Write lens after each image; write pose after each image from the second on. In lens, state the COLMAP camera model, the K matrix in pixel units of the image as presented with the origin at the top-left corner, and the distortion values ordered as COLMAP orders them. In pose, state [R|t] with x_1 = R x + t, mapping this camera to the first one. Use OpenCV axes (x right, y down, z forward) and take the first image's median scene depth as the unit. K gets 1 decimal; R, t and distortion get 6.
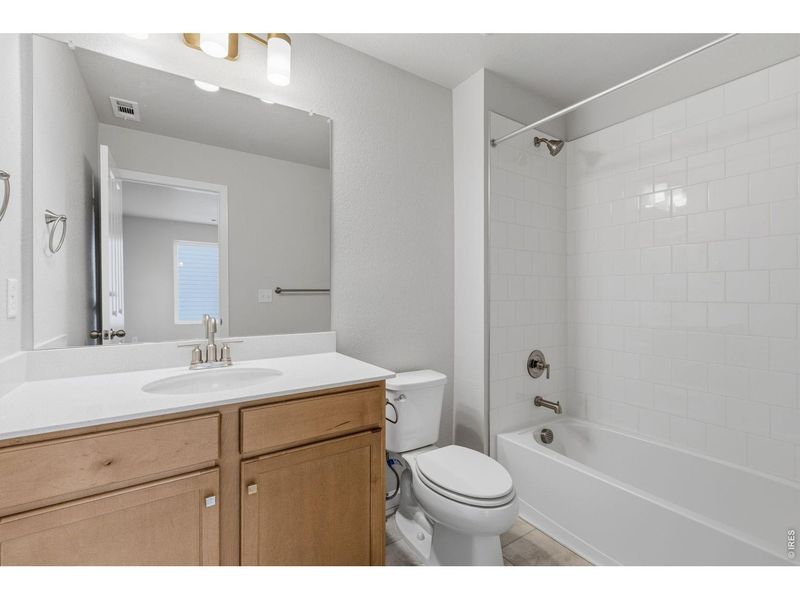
lens RADIAL K [[357.4, 0, 400.0], [0, 357.4, 300.0], [0, 0, 1]] dist [-0.004289, -0.000408]
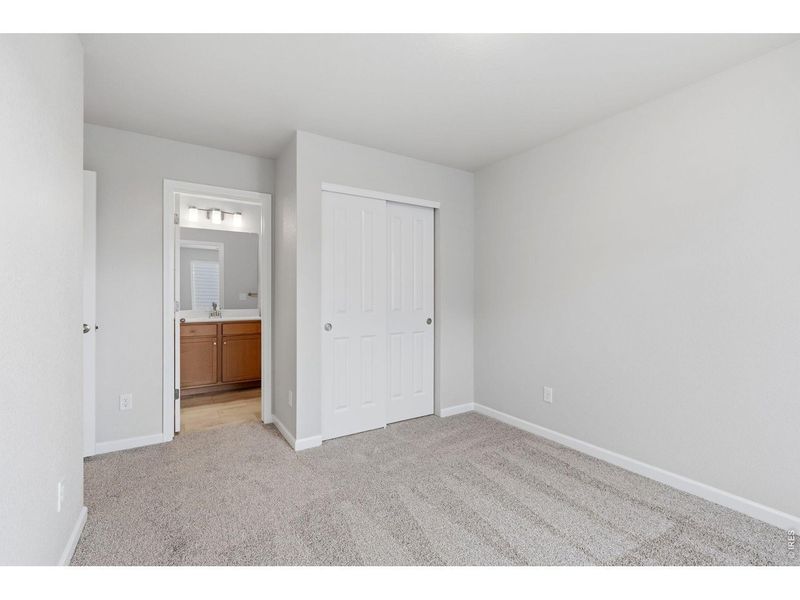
lens RADIAL K [[357.4, 0, 400.0], [0, 357.4, 300.0], [0, 0, 1]] dist [-0.004289, -0.000408]
pose [[0.999978, 0.004575, -0.004700, 1.509081], [-0.004628, 0.999925, -0.011355, 0.072208], [0.004648, 0.011376, 0.999924, -2.893432]]
